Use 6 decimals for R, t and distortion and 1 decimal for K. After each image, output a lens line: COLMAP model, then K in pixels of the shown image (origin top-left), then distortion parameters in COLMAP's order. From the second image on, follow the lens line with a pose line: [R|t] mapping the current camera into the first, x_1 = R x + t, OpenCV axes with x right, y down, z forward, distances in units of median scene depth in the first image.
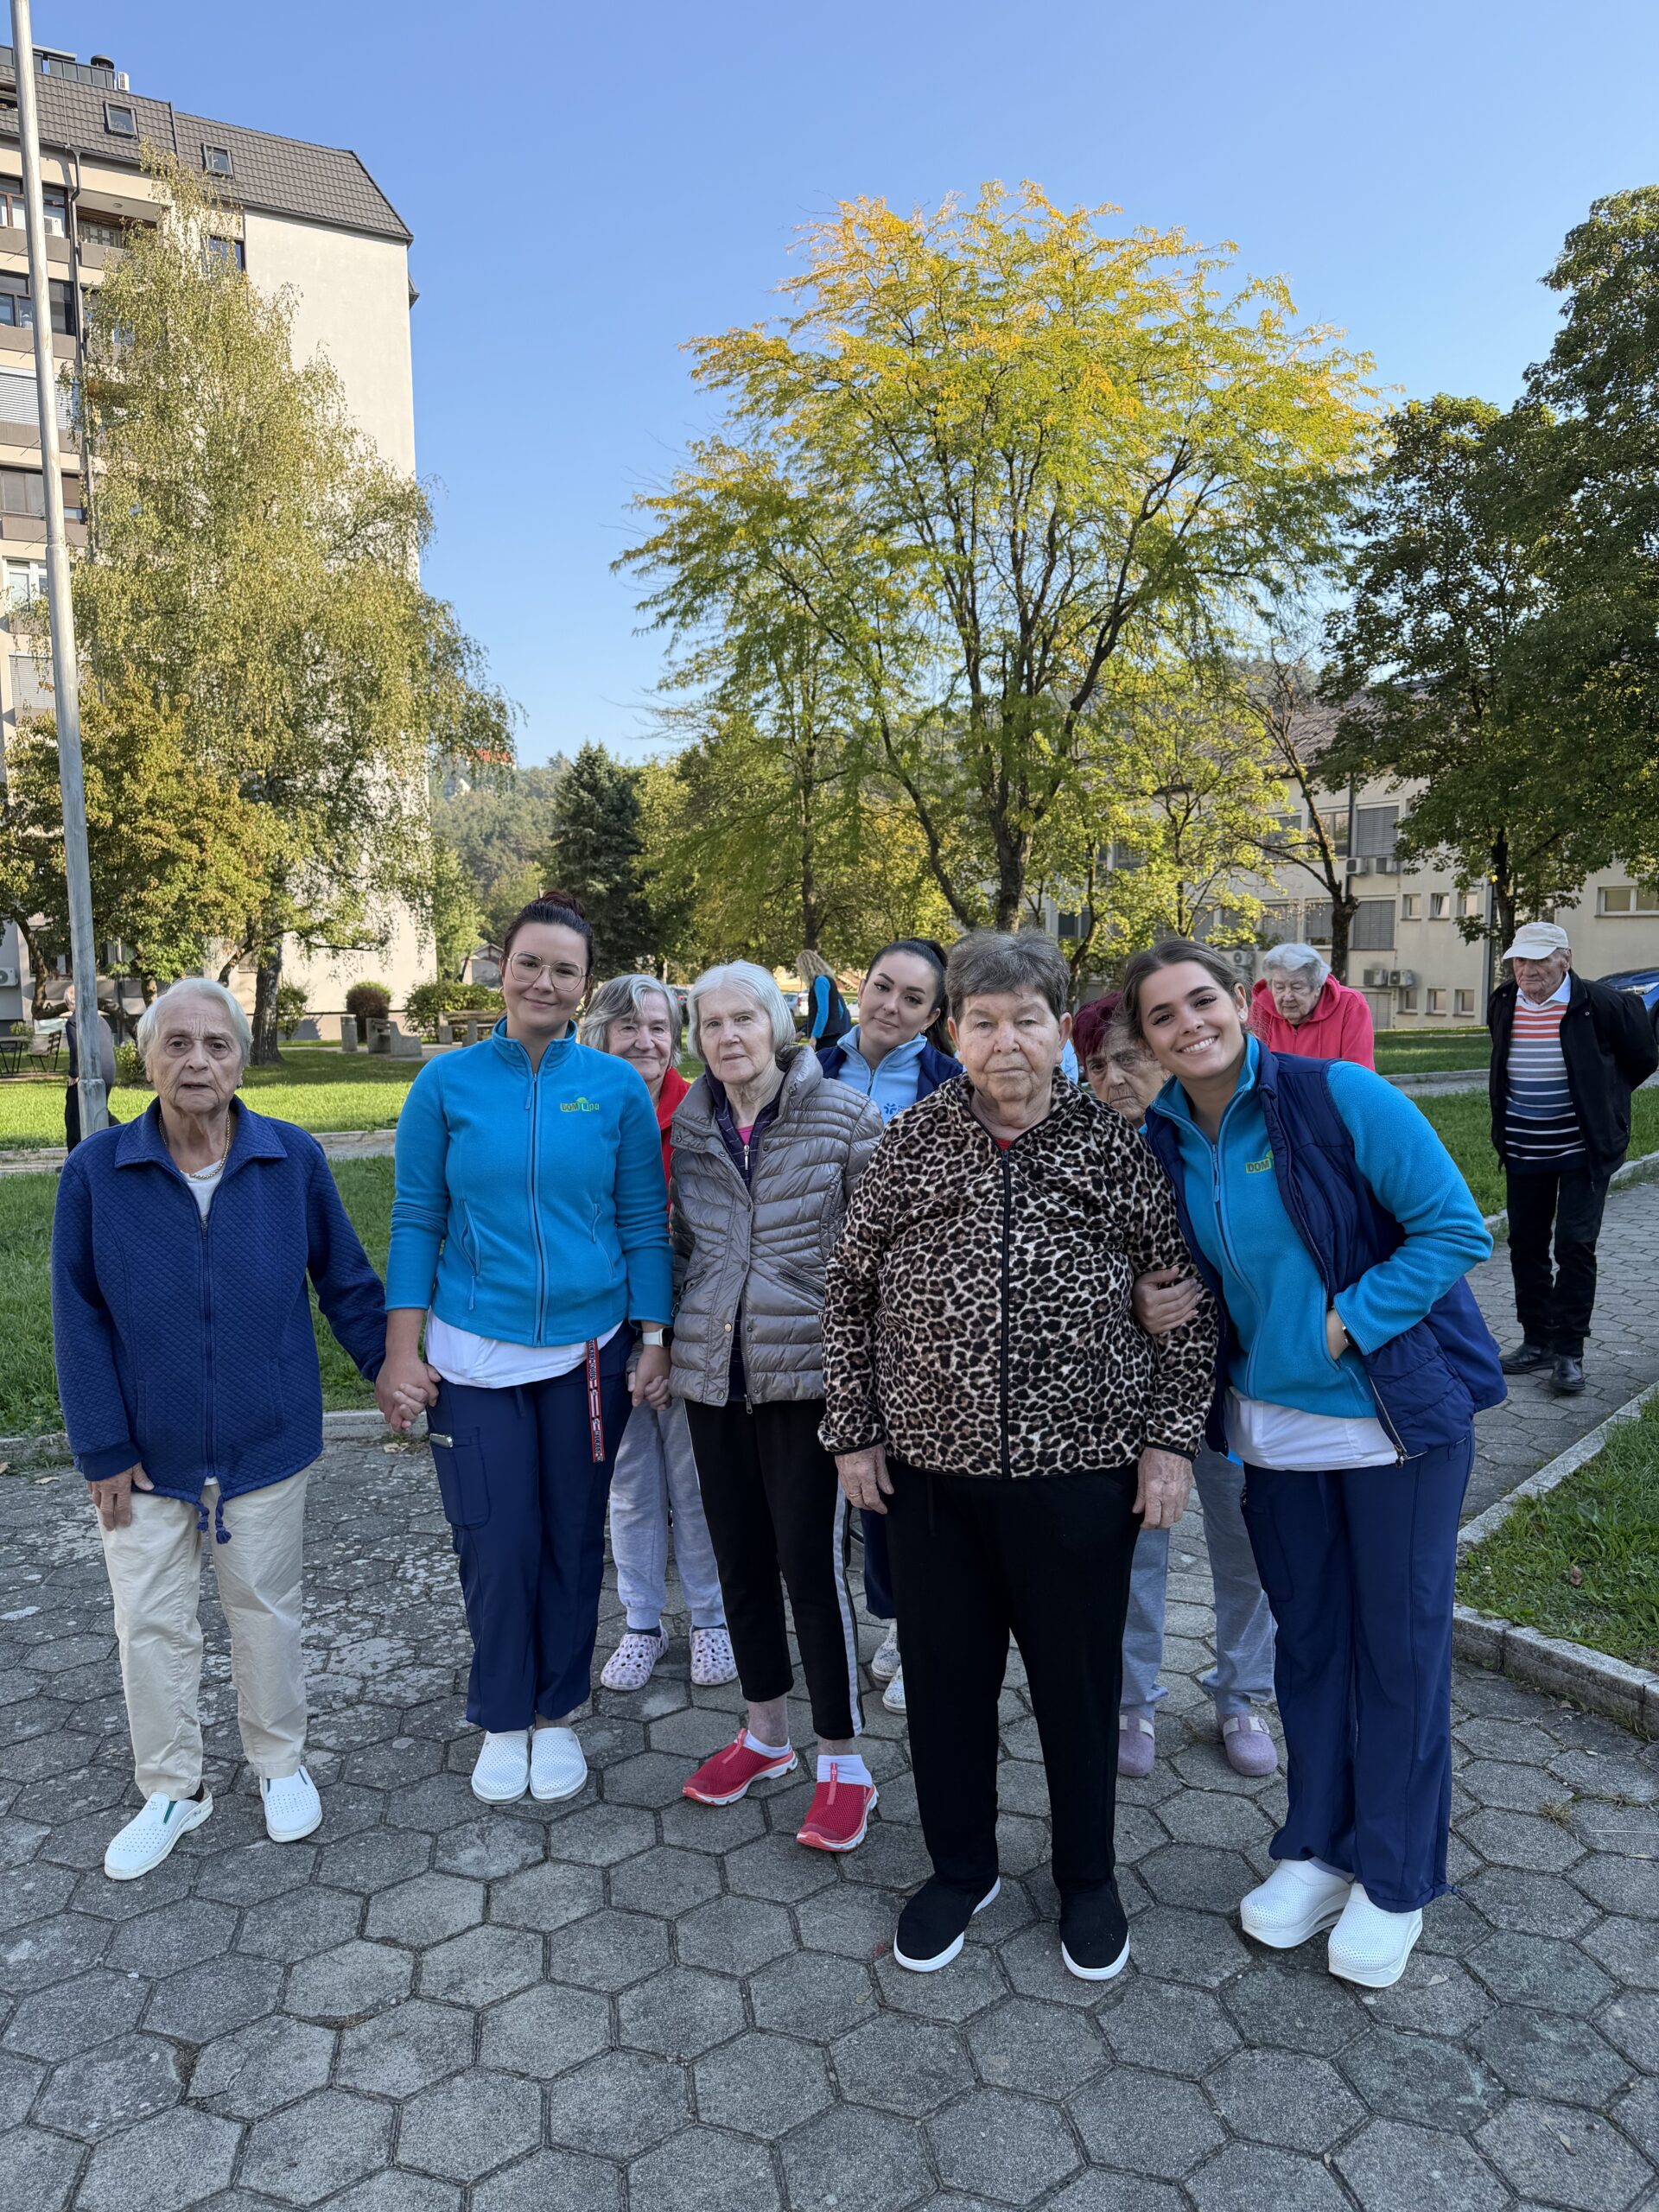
lens RADIAL K [[1593.7, 0, 836.6], [0, 1593.7, 1221.3], [0, 0, 1]] dist [-0.003690, -0.005067]
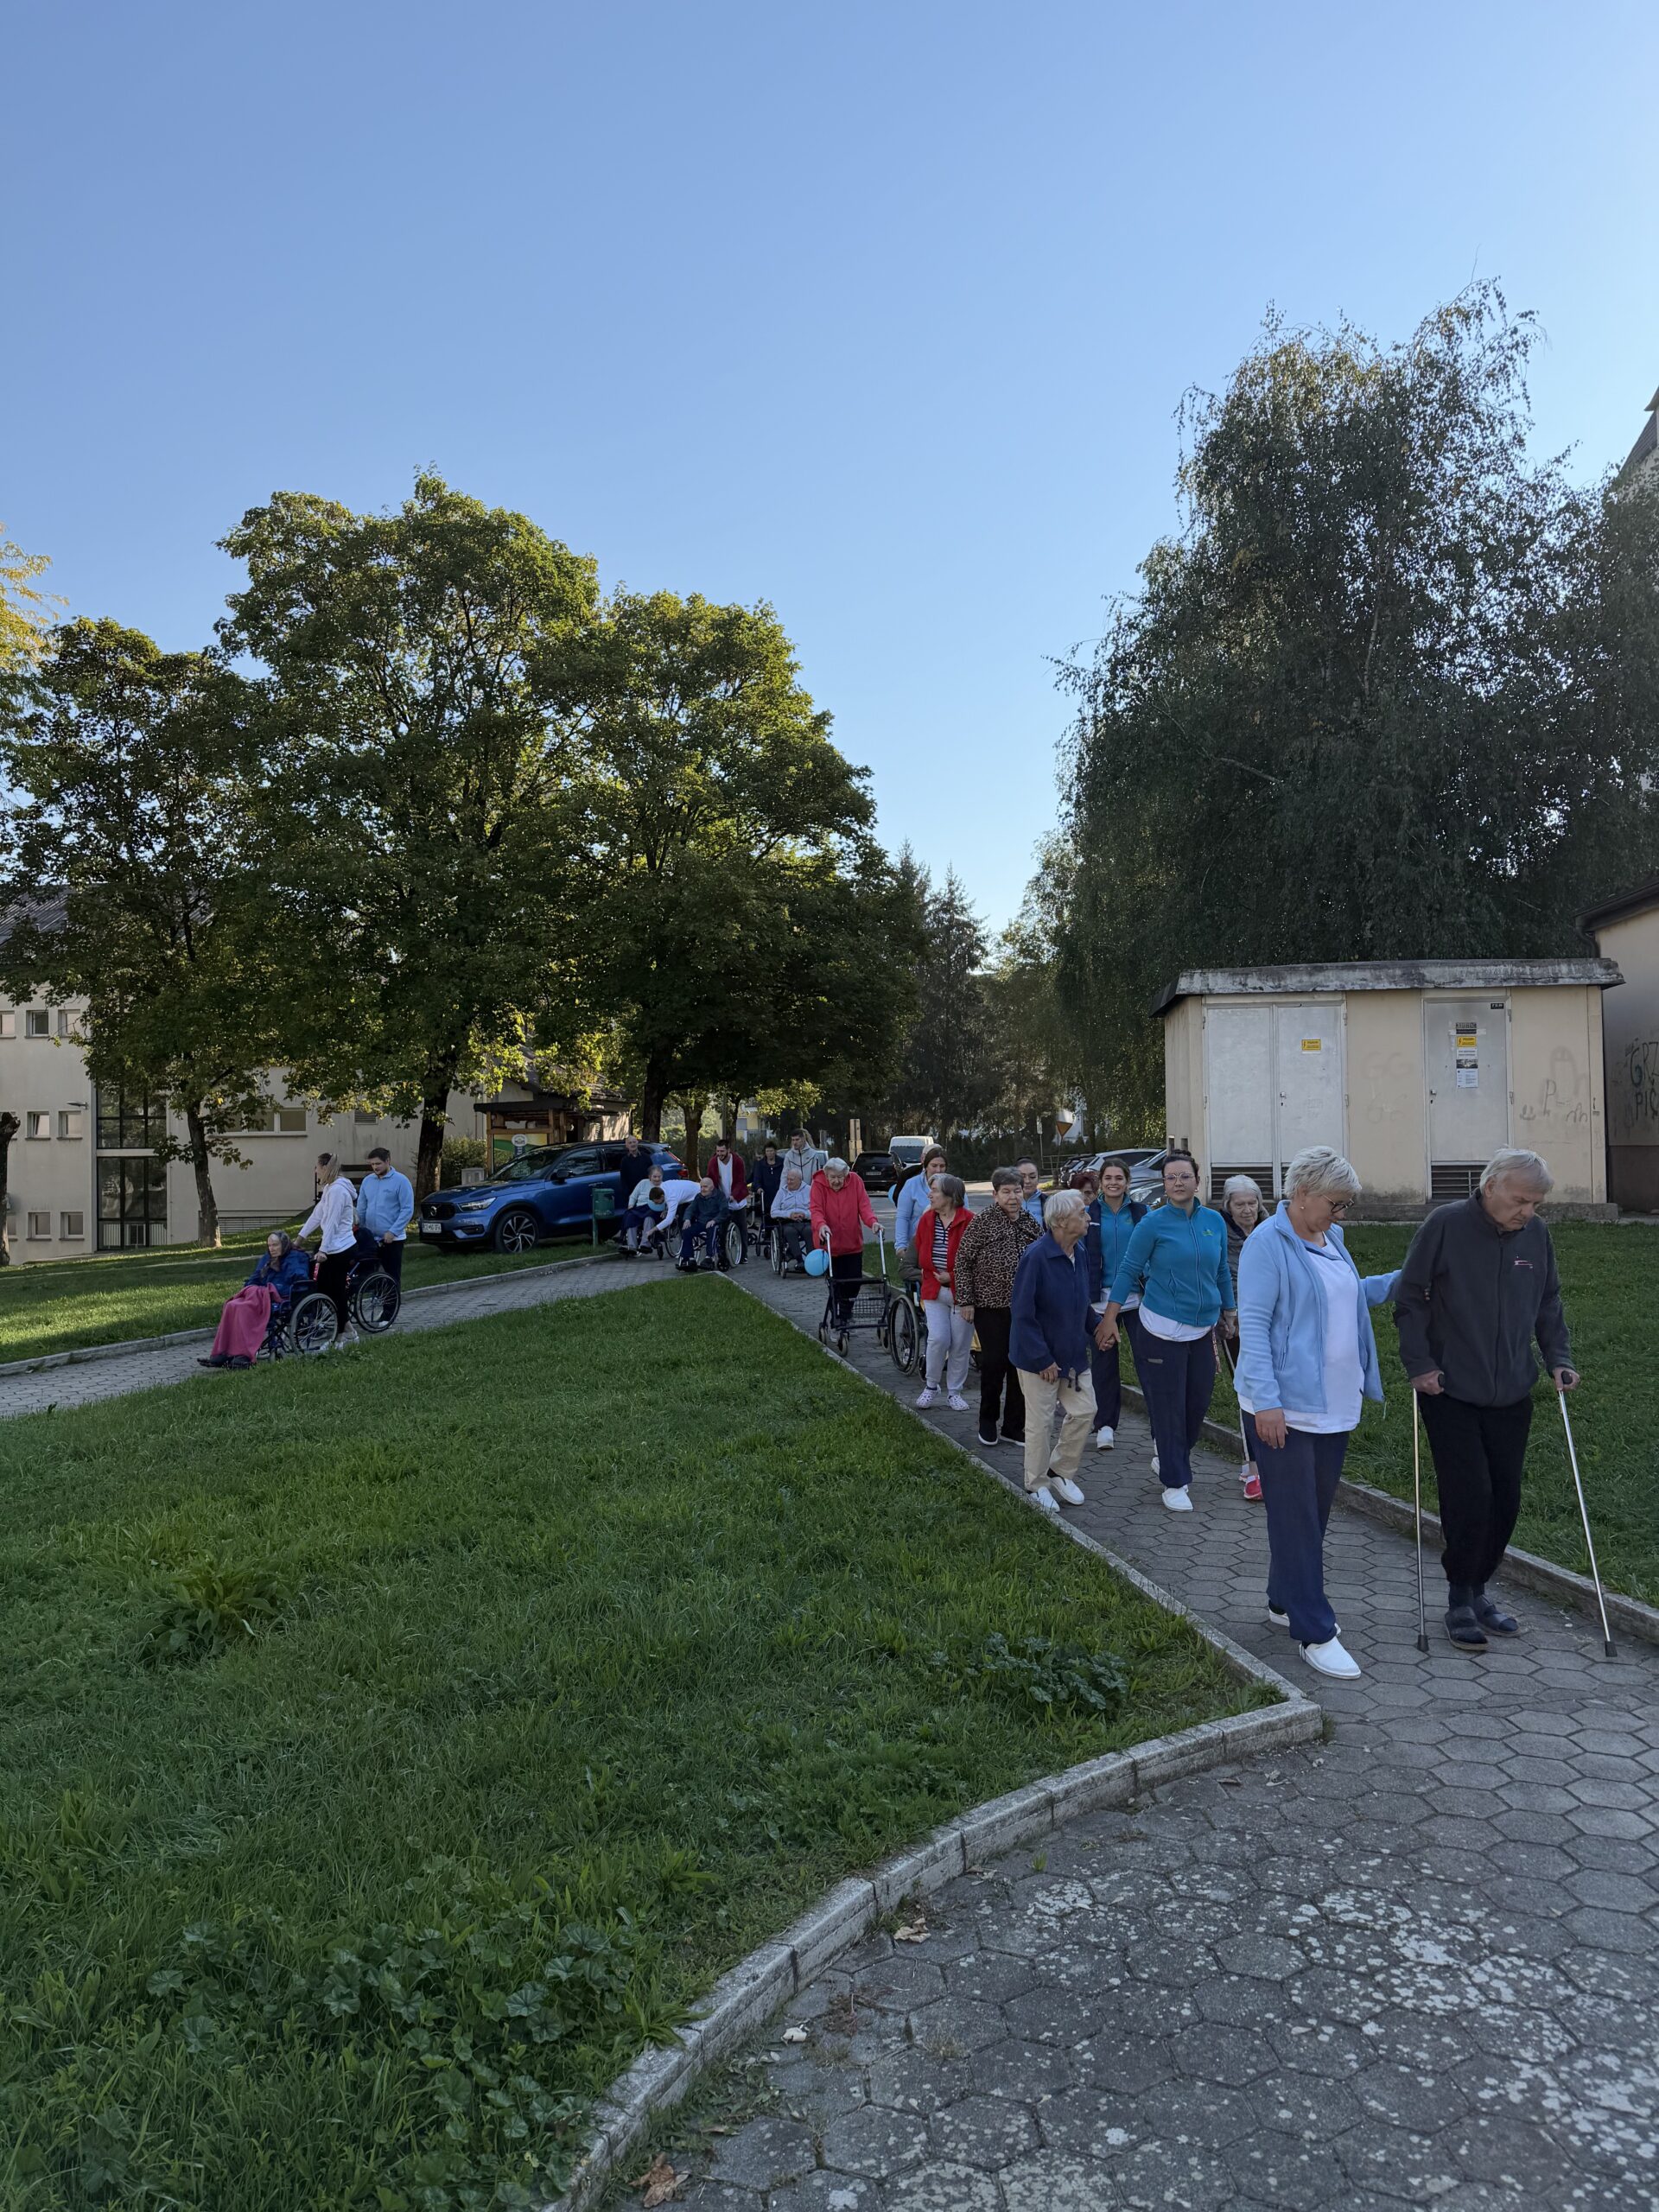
lens RADIAL K [[1609.4, 0, 826.2], [0, 1609.4, 1238.3], [0, 0, 1]] dist [-0.017750, 0.001570]
pose [[0.576937, -0.029415, 0.816259, -0.181550], [0.128855, 0.990115, -0.055396, -0.026510], [-0.806560, 0.137139, 0.575024, 0.121124]]
